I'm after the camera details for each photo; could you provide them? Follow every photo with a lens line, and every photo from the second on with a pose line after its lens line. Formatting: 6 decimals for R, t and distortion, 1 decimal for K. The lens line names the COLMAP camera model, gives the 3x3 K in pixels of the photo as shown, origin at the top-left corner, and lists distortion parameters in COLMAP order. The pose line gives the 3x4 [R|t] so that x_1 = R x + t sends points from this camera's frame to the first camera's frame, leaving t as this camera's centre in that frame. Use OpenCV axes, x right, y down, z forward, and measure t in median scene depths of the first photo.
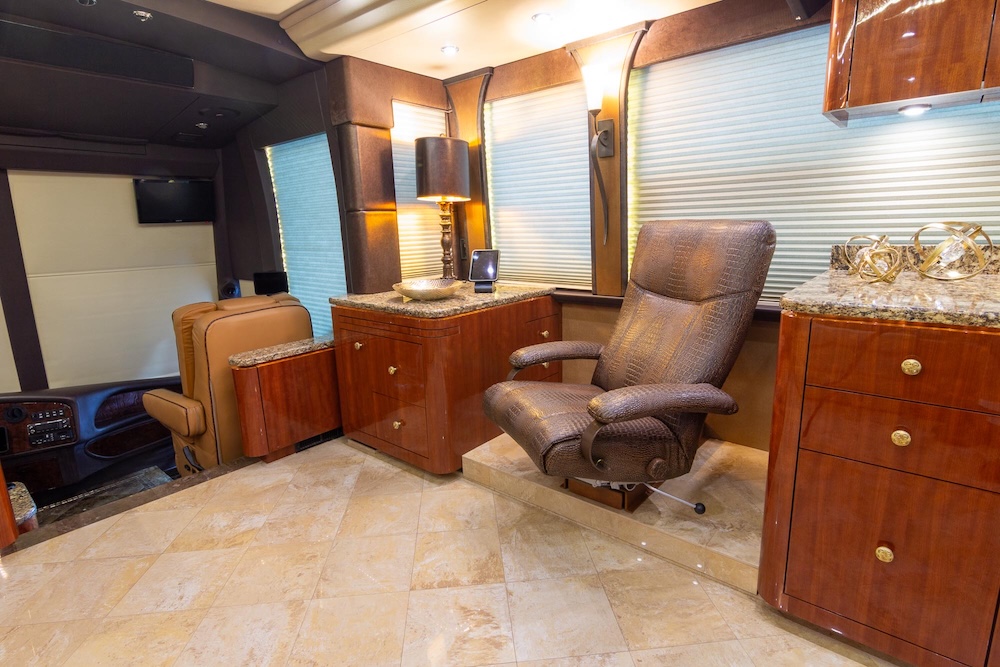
lens RADIAL K [[505.7, 0, 504.3], [0, 505.7, 332.2], [0, 0, 1]] dist [-0.006219, 0.005264]
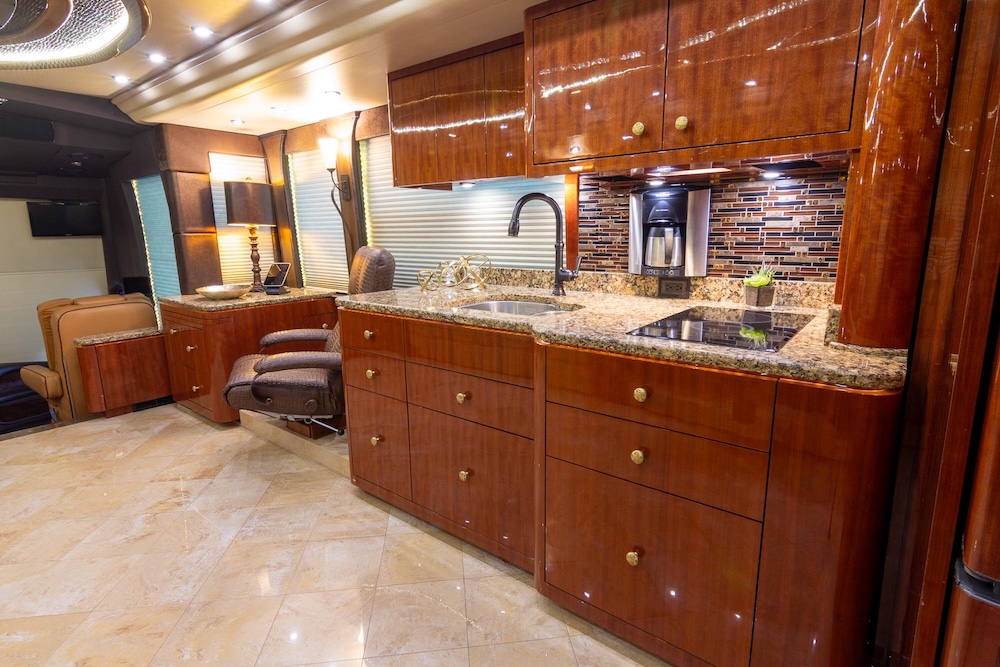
lens RADIAL K [[505.7, 0, 505.2], [0, 505.7, 332.7], [0, 0, 1]] dist [-0.006219, 0.005264]
pose [[0.999429, 0.013087, 0.031161, 0.561401], [-0.012646, 0.999818, -0.014307, 0.036737], [-0.031343, 0.013905, 0.999412, -0.393916]]
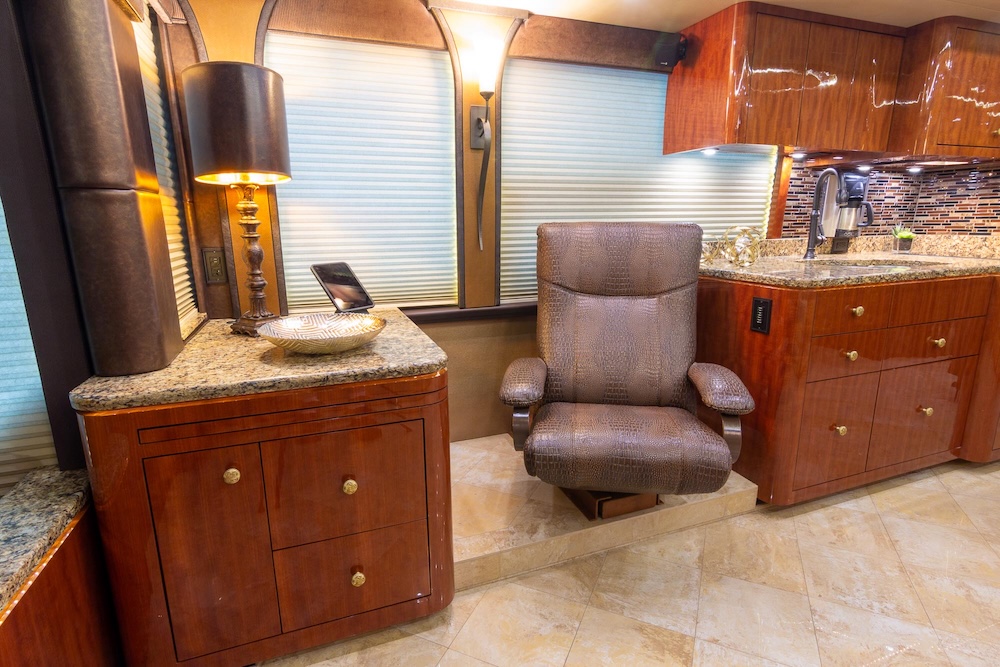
lens RADIAL K [[505.7, 0, 504.1], [0, 505.7, 333.3], [0, 0, 1]] dist [-0.006219, 0.005264]
pose [[0.492353, -0.165956, 0.854428, -0.533166], [0.181685, 0.979626, 0.085579, -0.095111], [-0.851222, 0.113101, 0.512473, 0.514493]]
